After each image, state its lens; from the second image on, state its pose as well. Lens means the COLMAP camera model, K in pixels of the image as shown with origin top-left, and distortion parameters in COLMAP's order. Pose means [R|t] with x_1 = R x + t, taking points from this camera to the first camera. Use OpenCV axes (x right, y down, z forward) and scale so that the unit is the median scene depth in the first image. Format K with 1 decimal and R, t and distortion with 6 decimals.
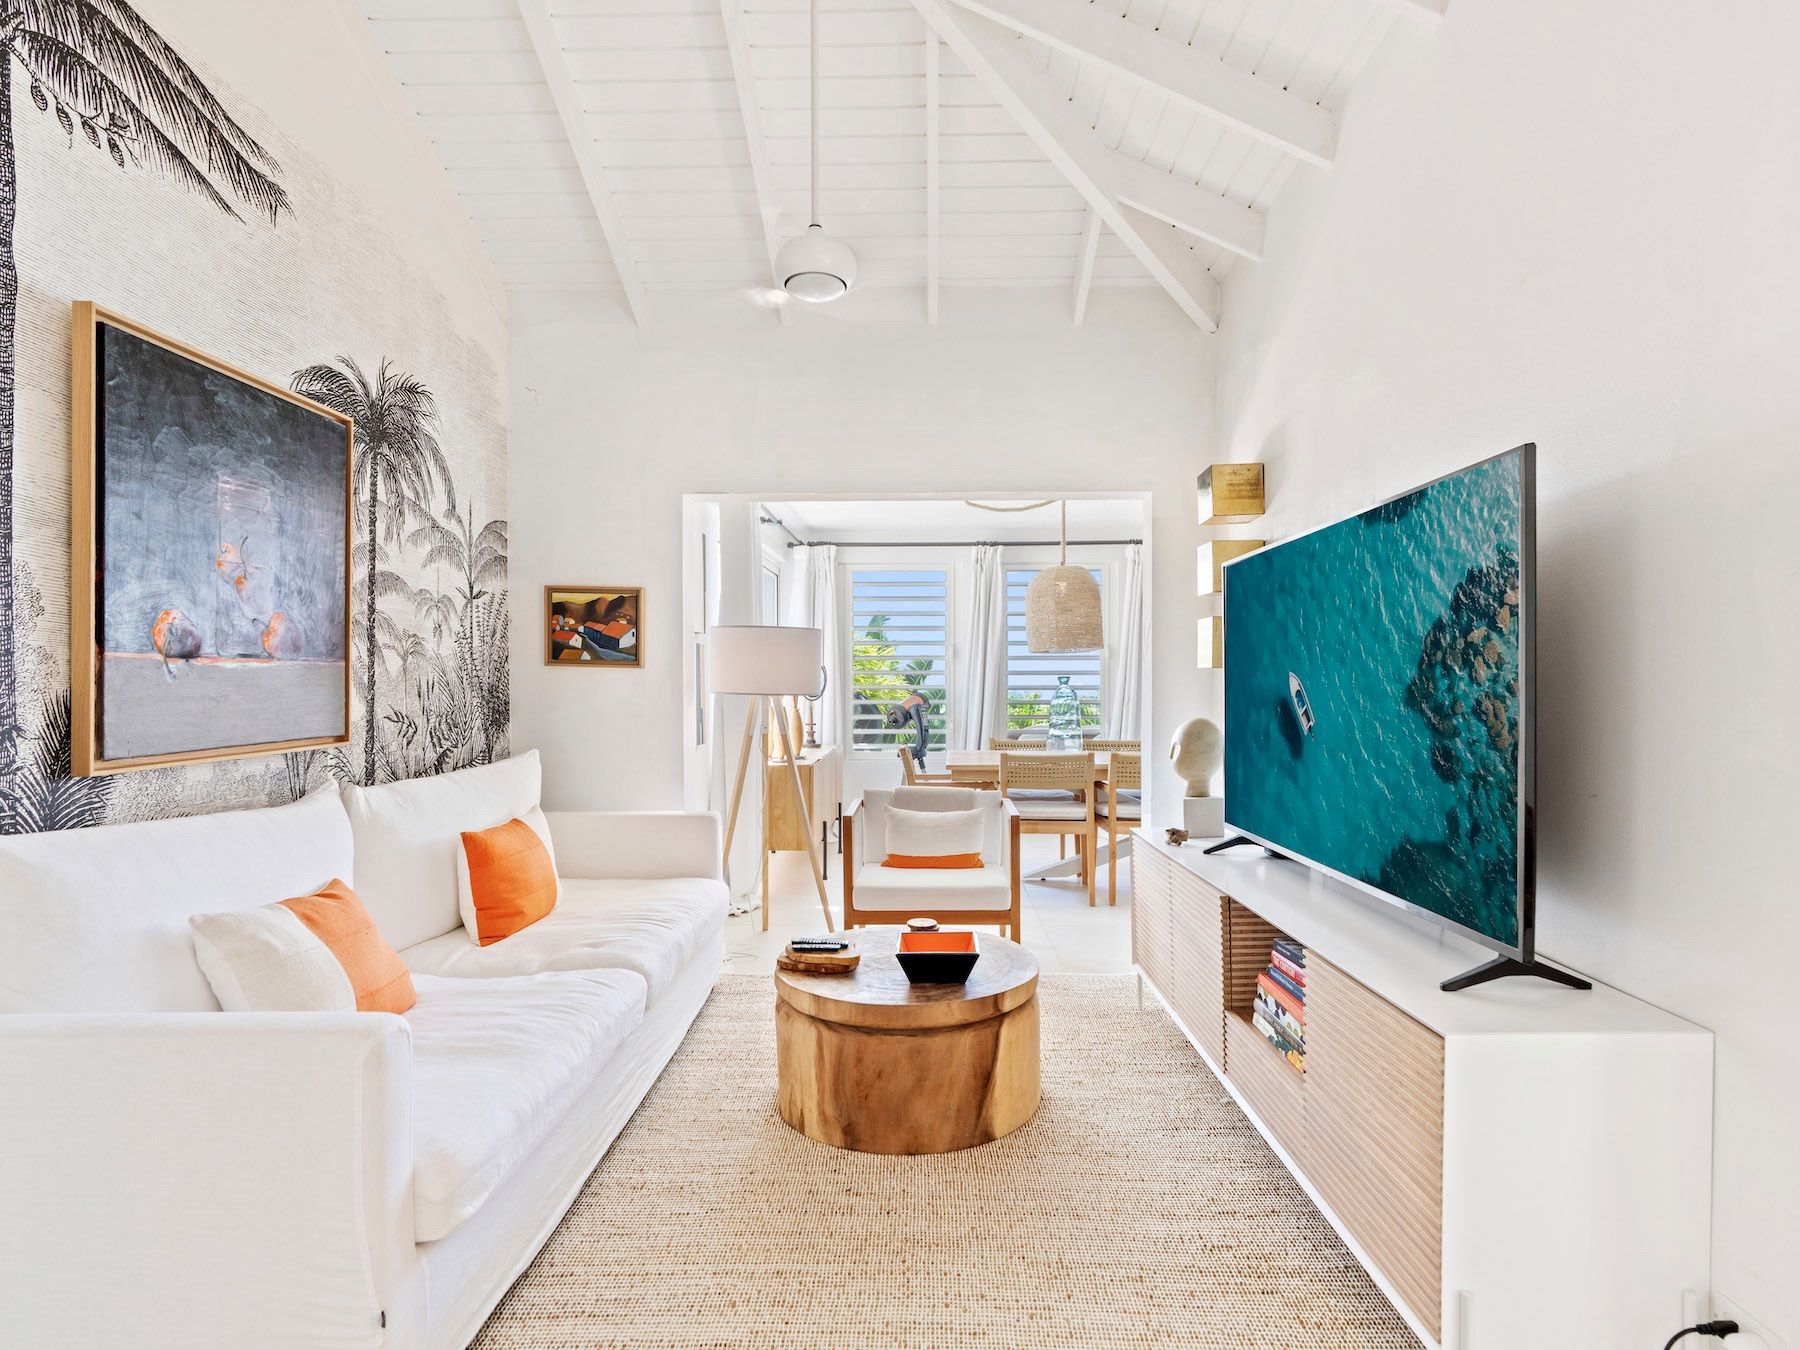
lens RADIAL K [[912.8, 0, 901.3], [0, 912.8, 669.5], [0, 0, 1]] dist [-0.004375, -0.000992]
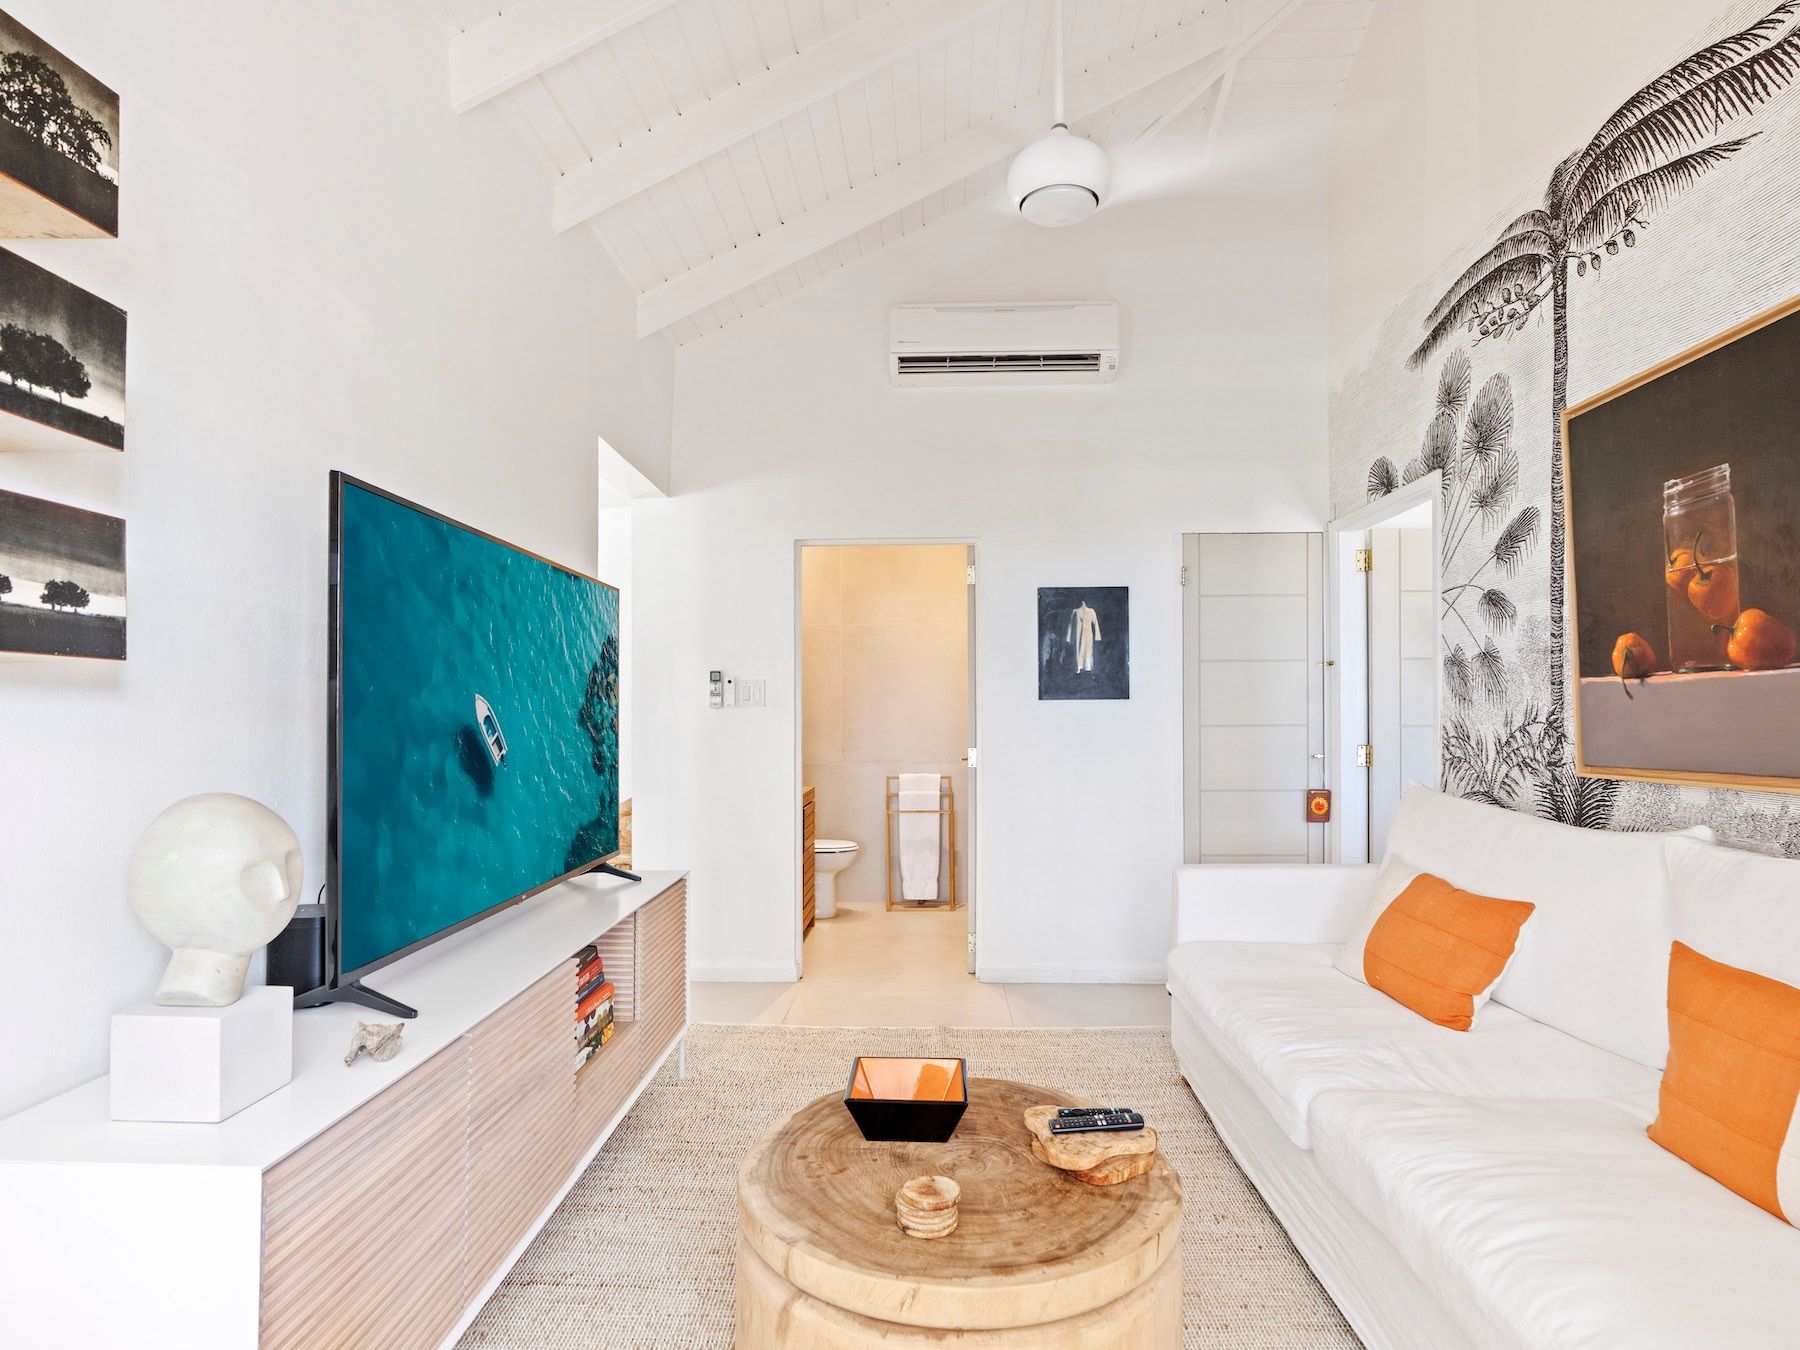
lens RADIAL K [[927.5, 0, 916.3], [0, 927.5, 666.7], [0, 0, 1]] dist [-0.000653, 0.002742]
pose [[-0.999964, 0.005075, 0.006836, 0.028945], [0.004719, 0.998684, -0.051075, 0.024684], [-0.007086, -0.051041, -0.998671, 2.002762]]
